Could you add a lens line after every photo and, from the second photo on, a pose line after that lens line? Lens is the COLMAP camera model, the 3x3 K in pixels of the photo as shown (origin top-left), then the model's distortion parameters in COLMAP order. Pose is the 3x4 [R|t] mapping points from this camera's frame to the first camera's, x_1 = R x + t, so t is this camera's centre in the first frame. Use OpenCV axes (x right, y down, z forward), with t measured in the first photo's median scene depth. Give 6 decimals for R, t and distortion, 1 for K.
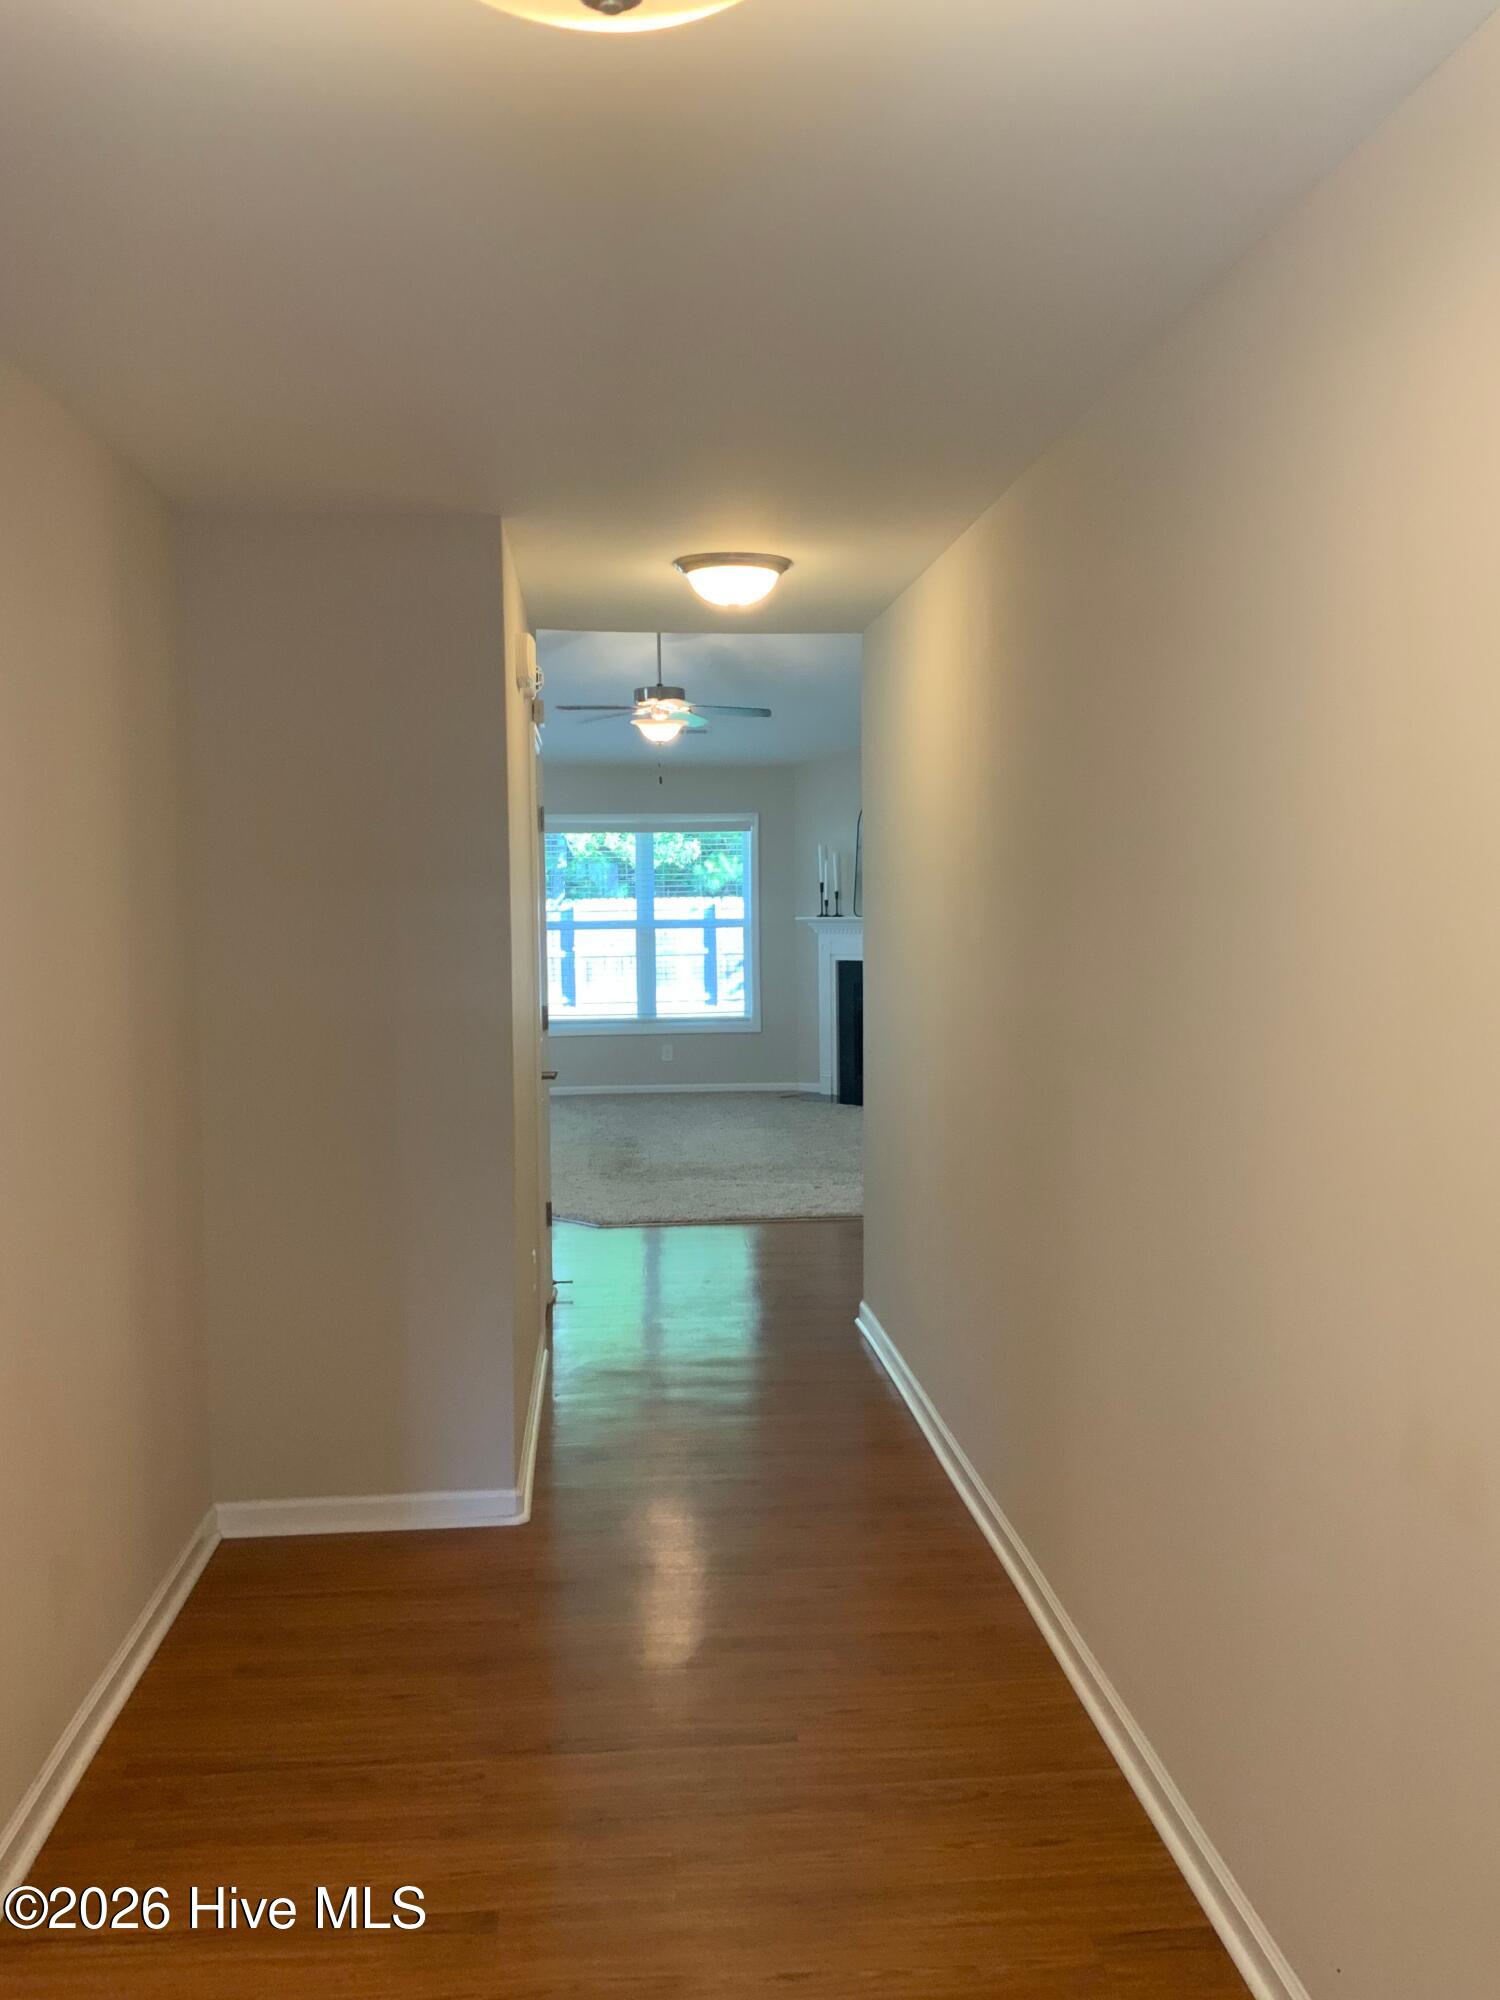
lens RADIAL K [[1707.6, 0, 750.0], [0, 1707.6, 1000.0], [0, 0, 1]] dist [0.087726, -0.006458]
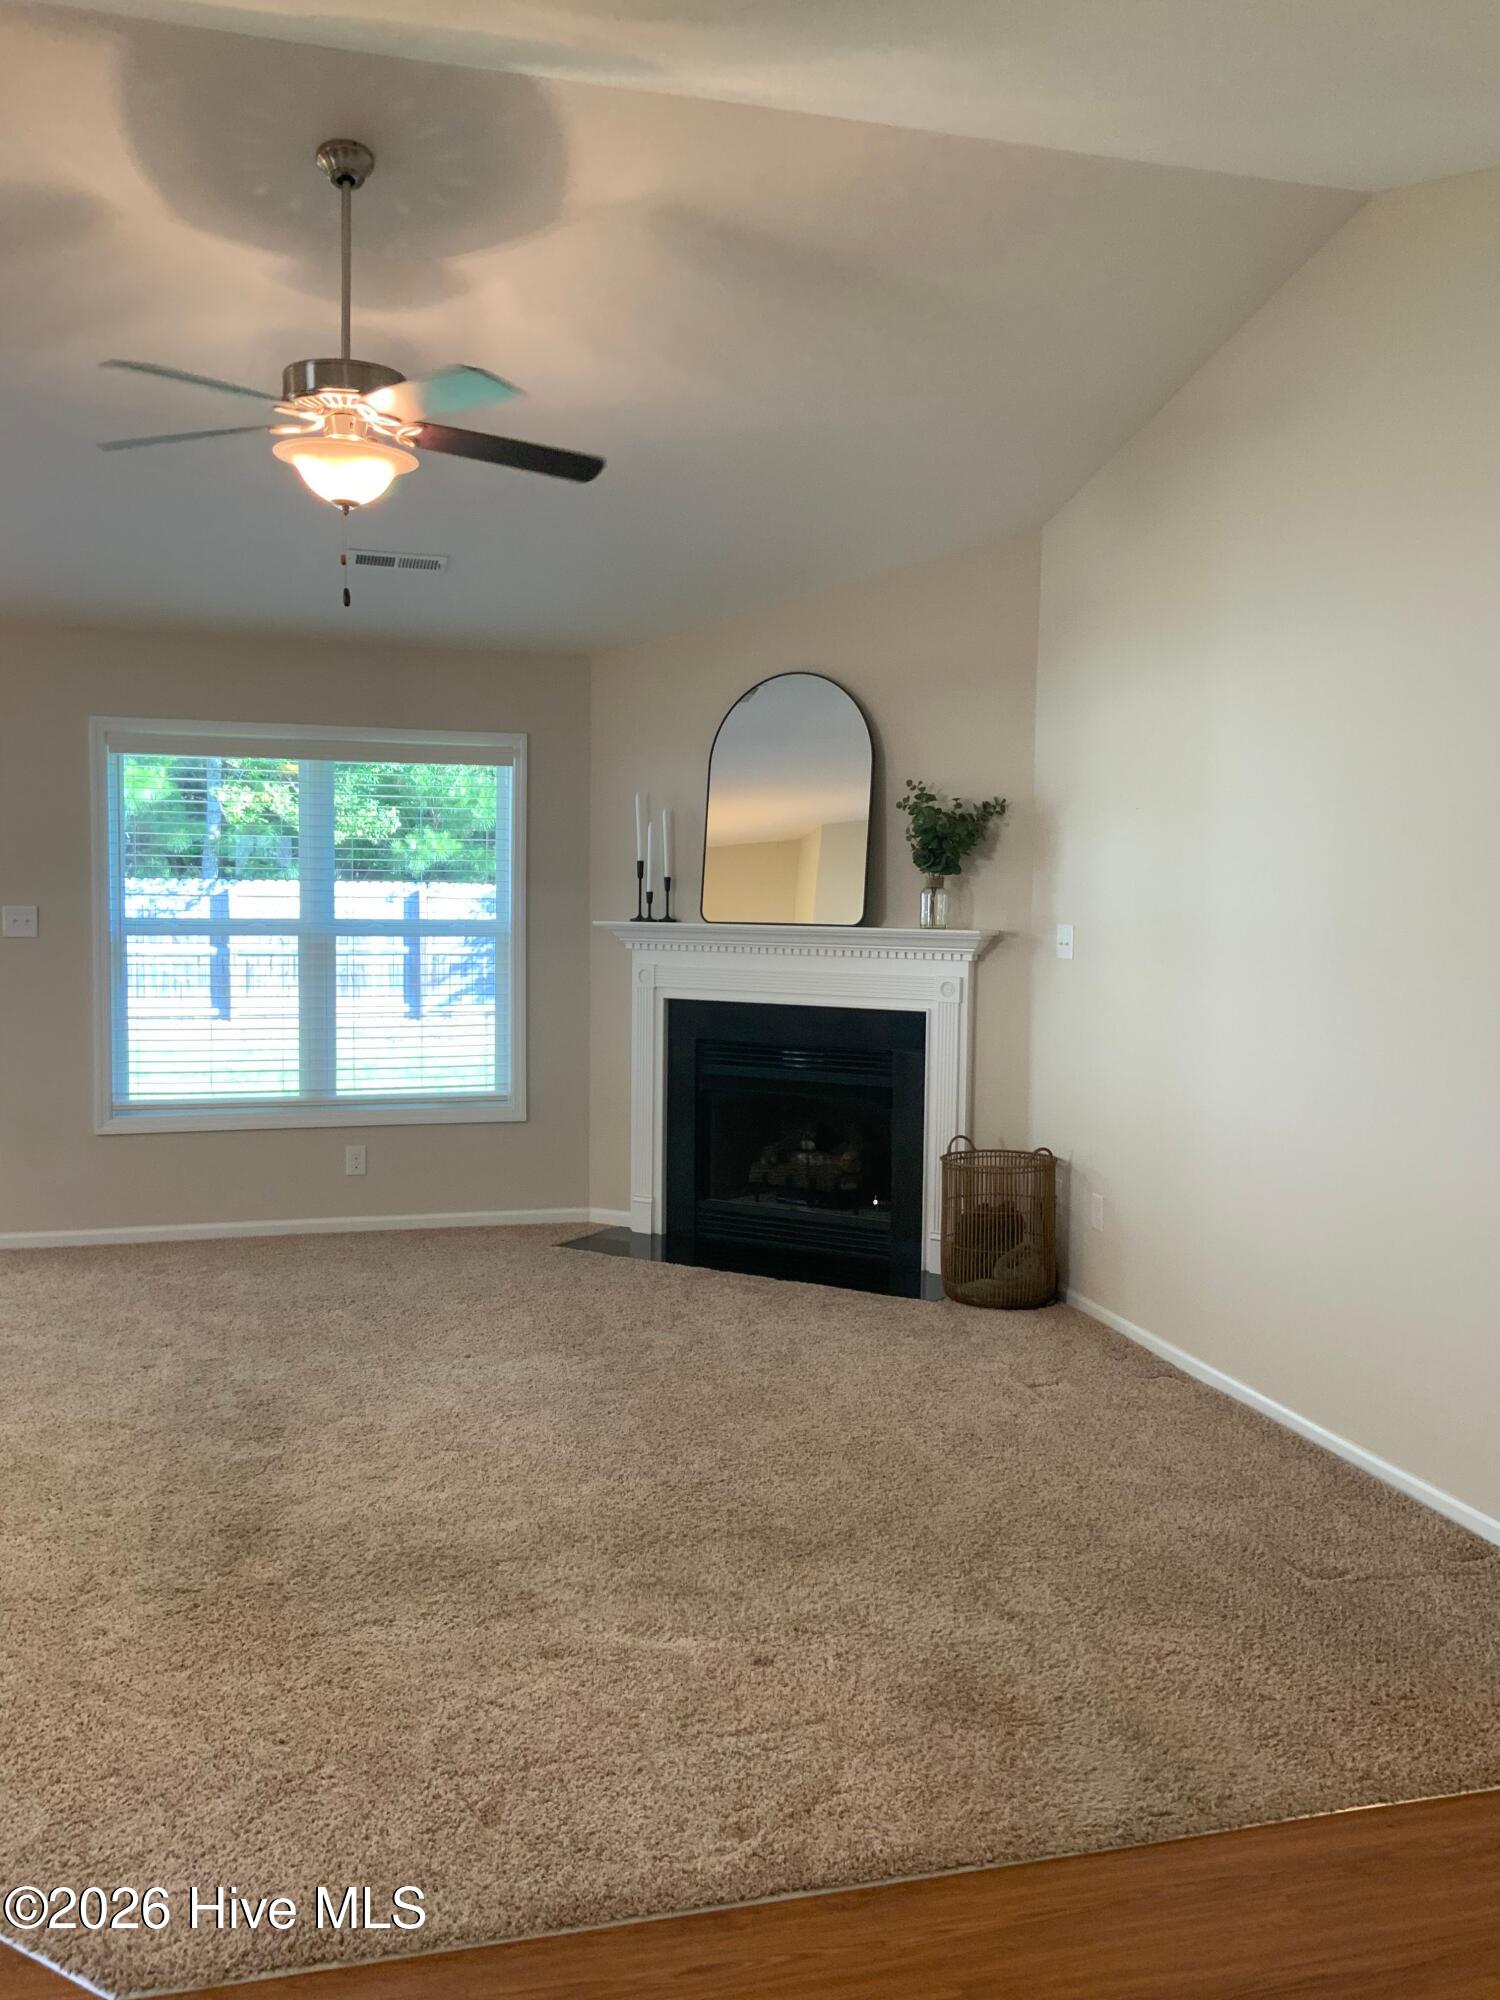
lens RADIAL K [[1707.6, 0, 750.0], [0, 1707.6, 1000.0], [0, 0, 1]] dist [0.087726, -0.006458]
pose [[0.983916, 0.012400, 0.178199, -0.022010], [-0.013395, 0.999901, 0.004382, -0.024891], [-0.178127, -0.006698, 0.983985, 0.423751]]
